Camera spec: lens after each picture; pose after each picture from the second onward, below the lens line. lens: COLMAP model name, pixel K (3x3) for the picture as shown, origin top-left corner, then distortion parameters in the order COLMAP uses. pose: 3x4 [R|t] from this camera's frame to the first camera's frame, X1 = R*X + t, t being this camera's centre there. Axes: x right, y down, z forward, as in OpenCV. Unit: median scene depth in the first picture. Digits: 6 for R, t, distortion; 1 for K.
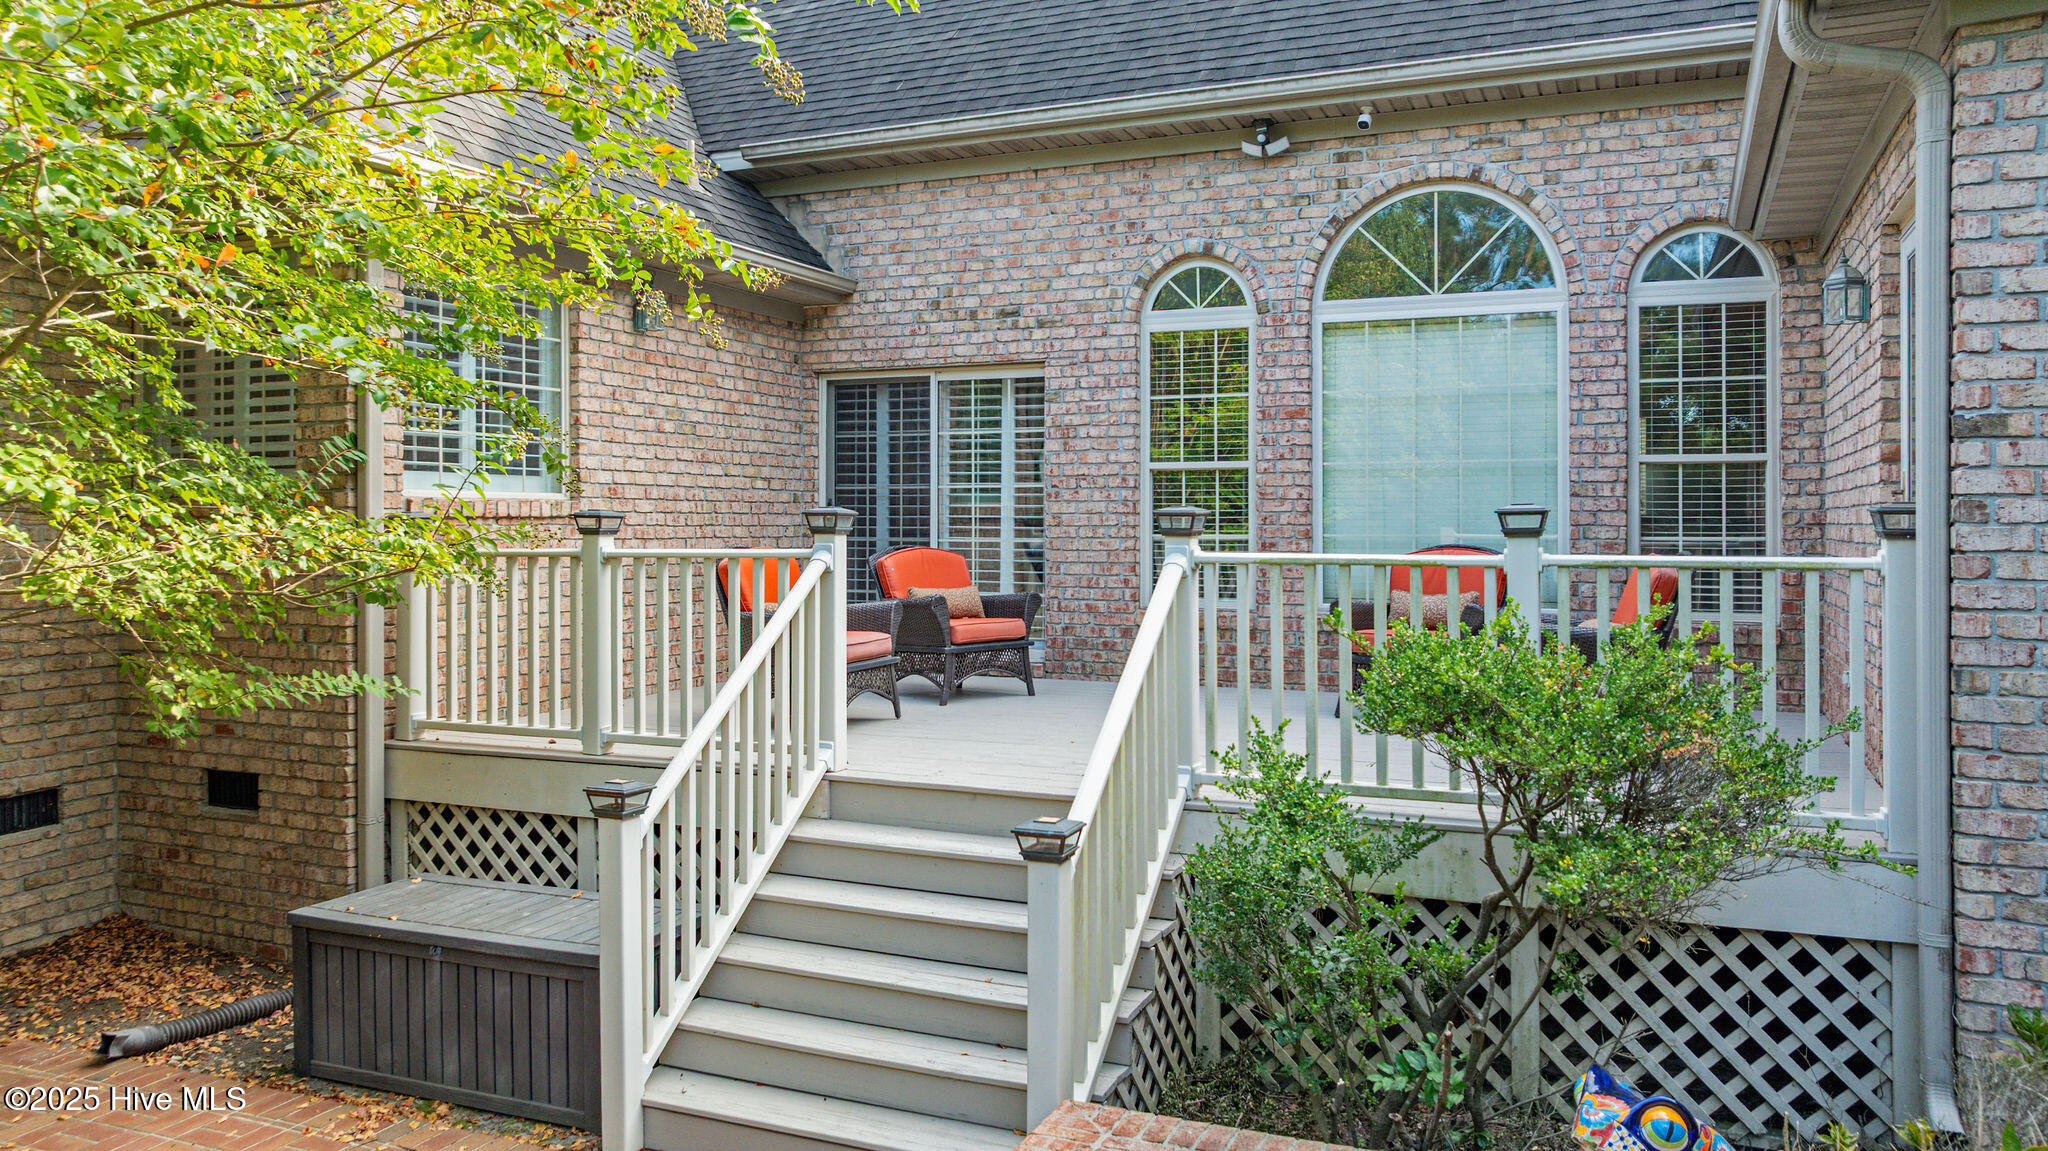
lens RADIAL K [[1464.9, 0, 1038.2], [0, 1464.9, 529.0], [0, 0, 1]] dist [-0.015751, 0.021489]
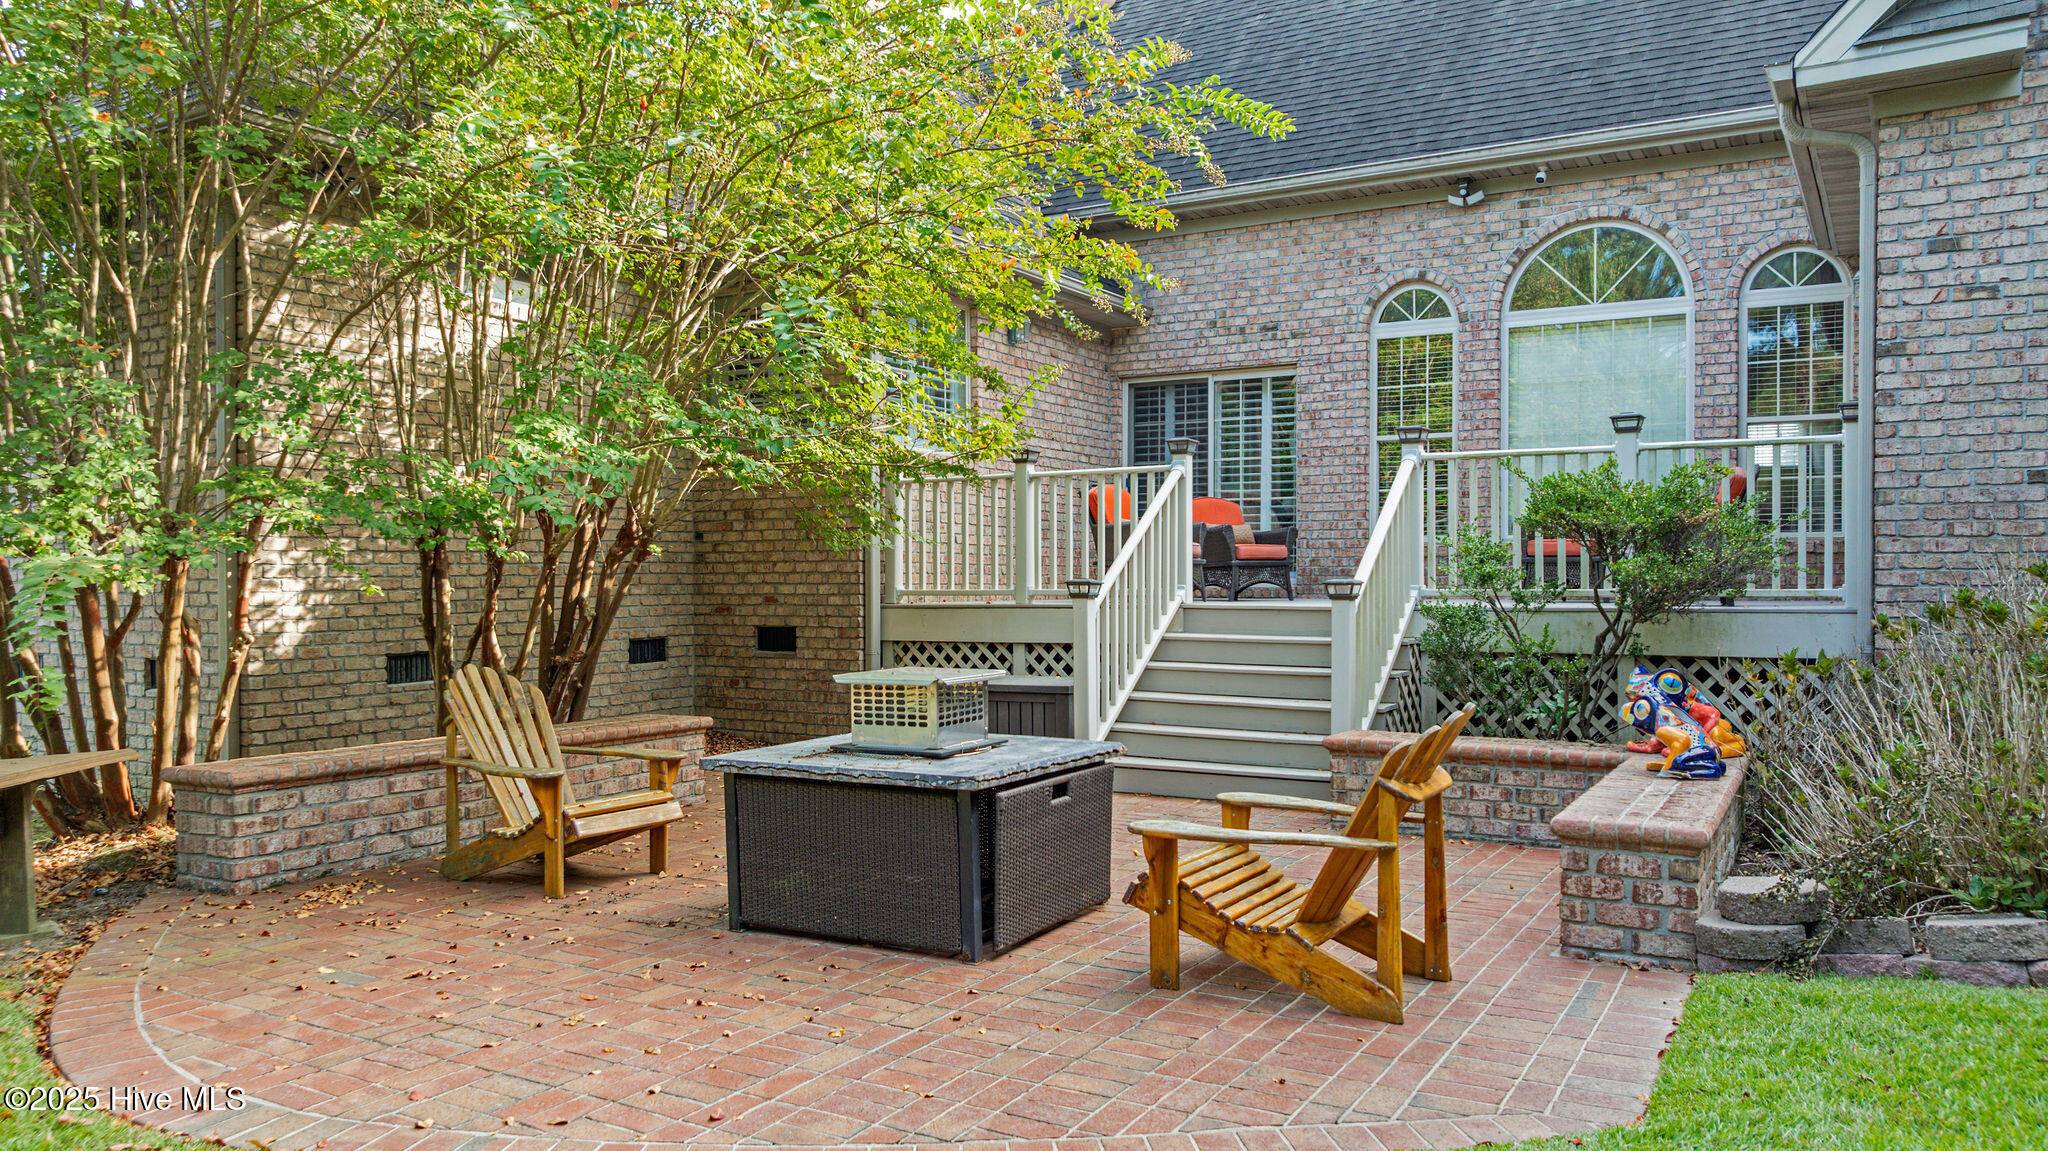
lens RADIAL K [[1464.9, 0, 1048.4], [0, 1464.9, 609.3], [0, 0, 1]] dist [-0.015751, 0.021489]
pose [[0.992715, 0.002052, -0.120466, -0.071532], [-0.000314, 0.999896, 0.014448, 0.110384], [0.120483, -0.014305, 0.992612, -0.438294]]
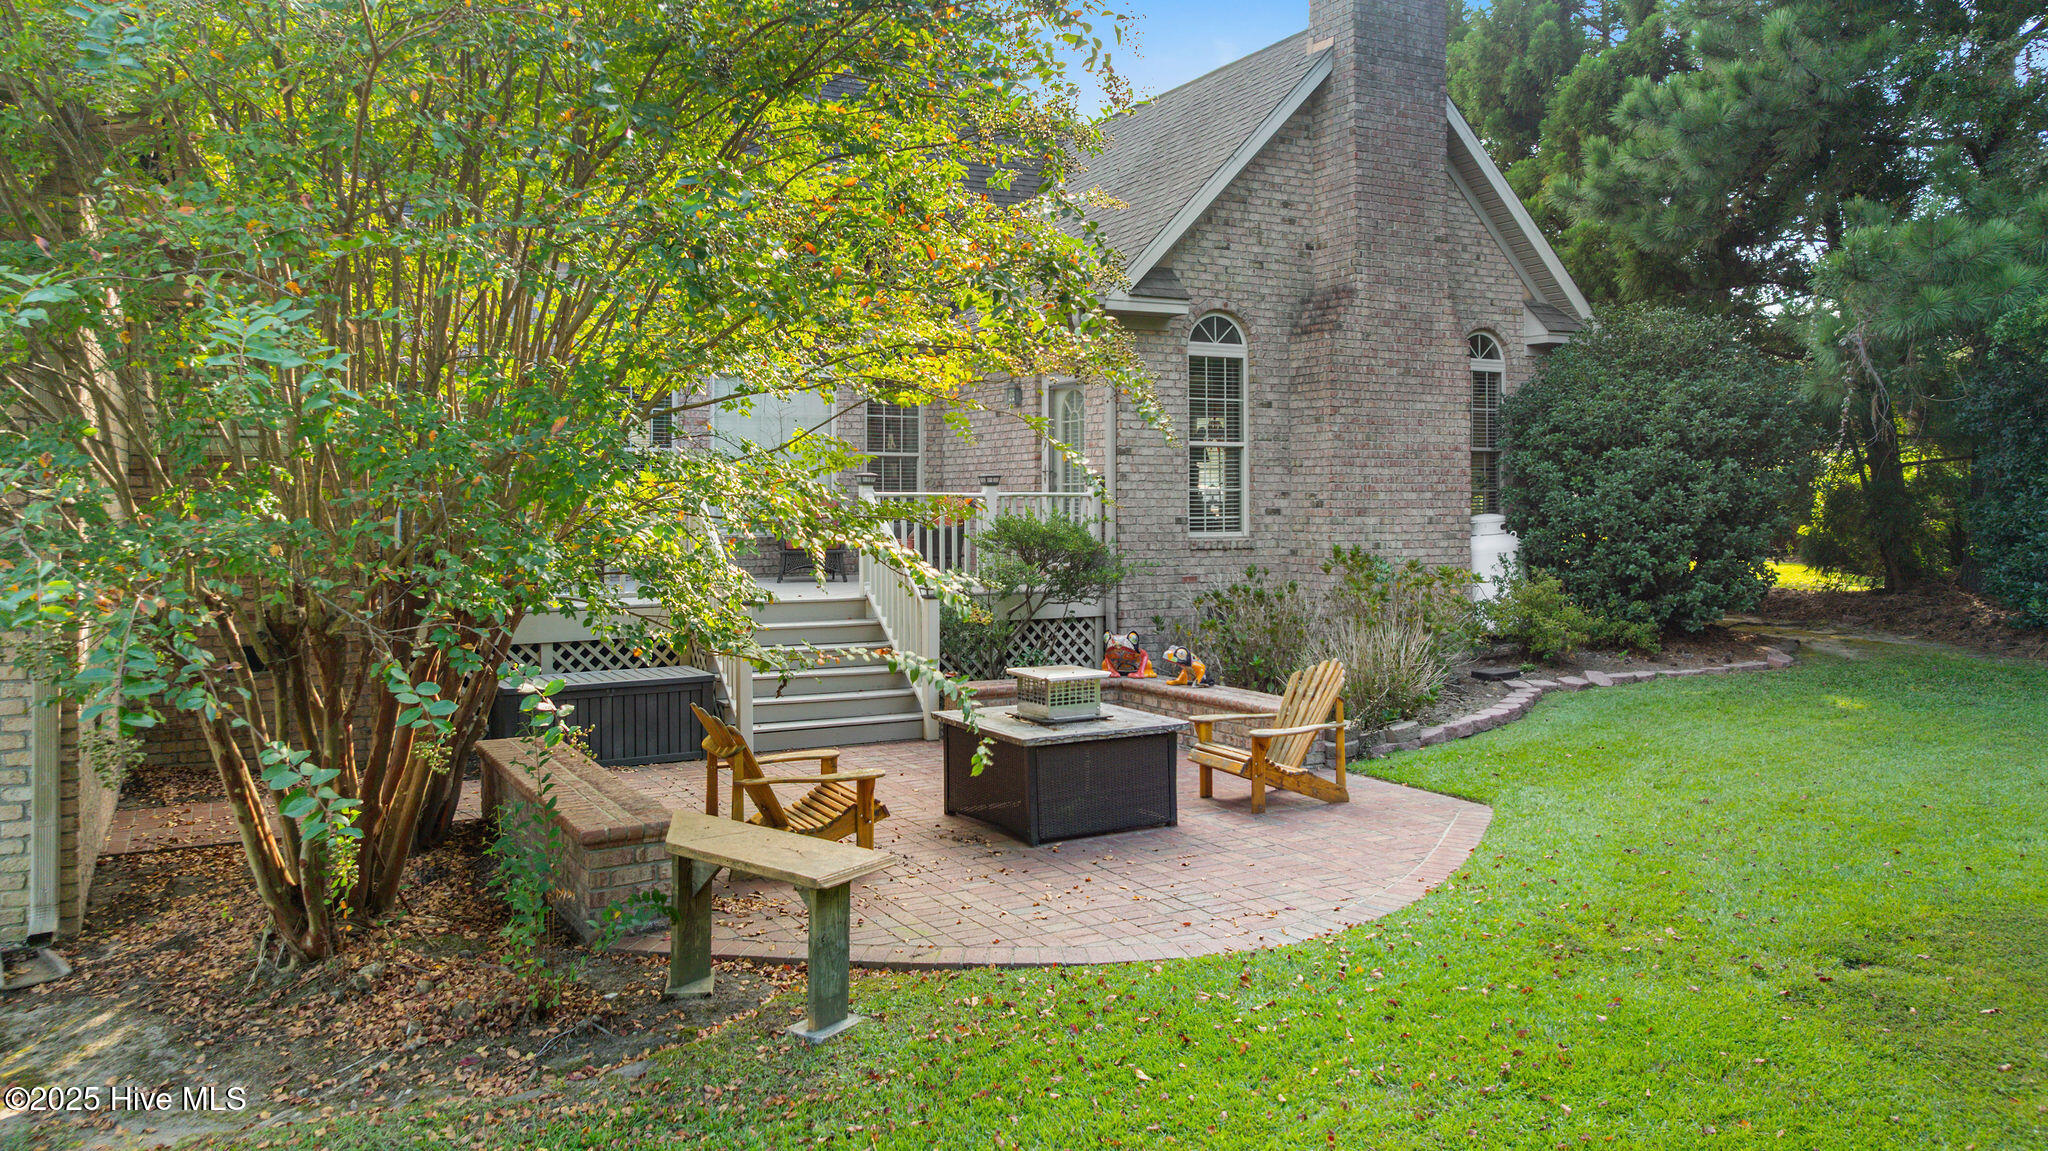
lens RADIAL K [[1443.5, 0, 1016.4], [0, 1443.5, 499.2], [0, 0, 1]] dist [0.010037, 0.000819]
pose [[0.631441, 0.000187, 0.775424, -1.048155], [0.004794, 0.999980, -0.004145, 0.025589], [-0.775409, 0.006335, 0.631427, -0.444217]]
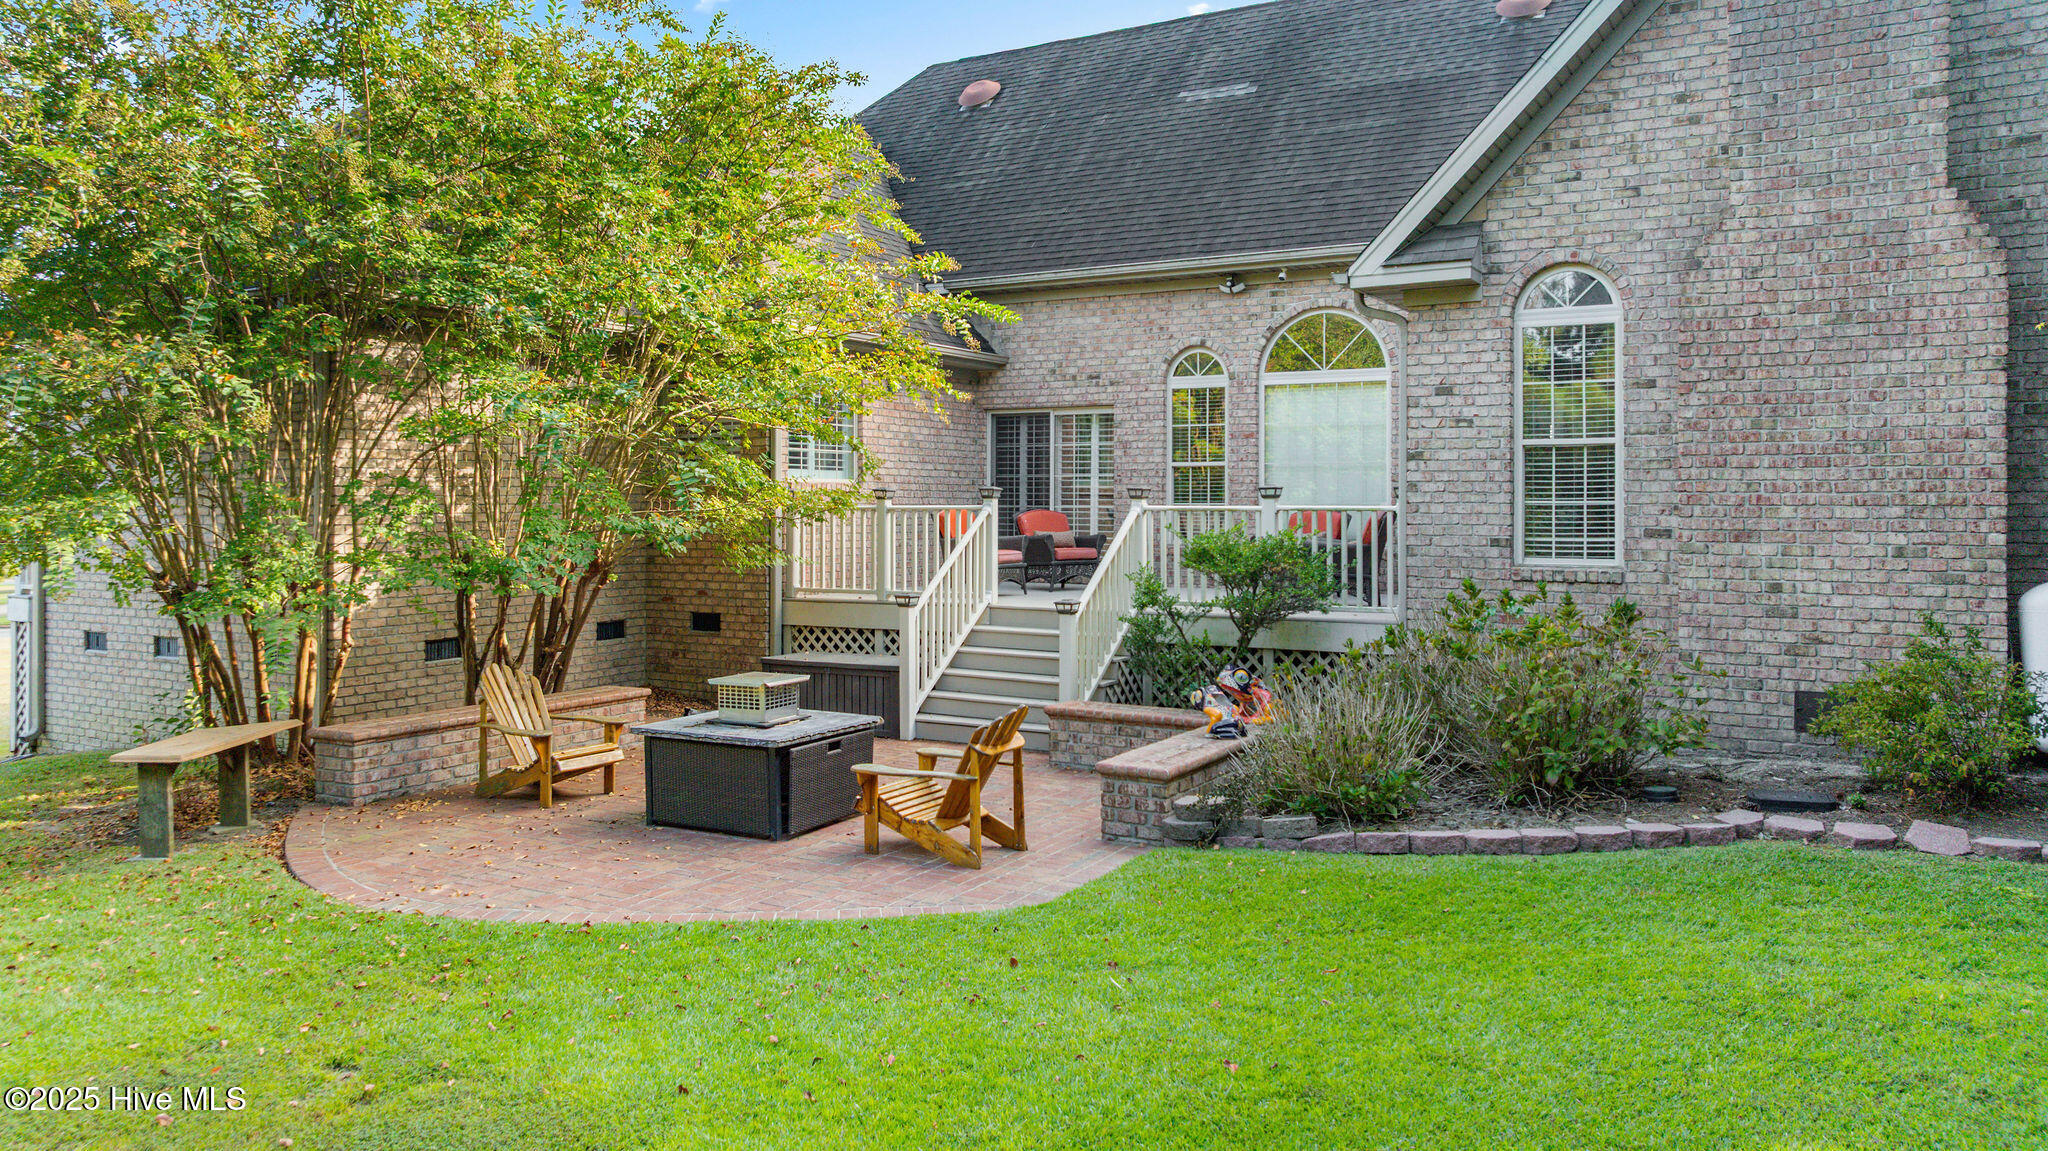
lens RADIAL K [[1464.9, 0, 1045.2], [0, 1464.9, 503.5], [0, 0, 1]] dist [-0.015751, 0.021489]
pose [[0.994062, 0.003240, -0.108763, 0.136513], [-0.004090, 0.999963, -0.007591, 0.020980], [0.108734, 0.007991, 0.994039, -0.901883]]
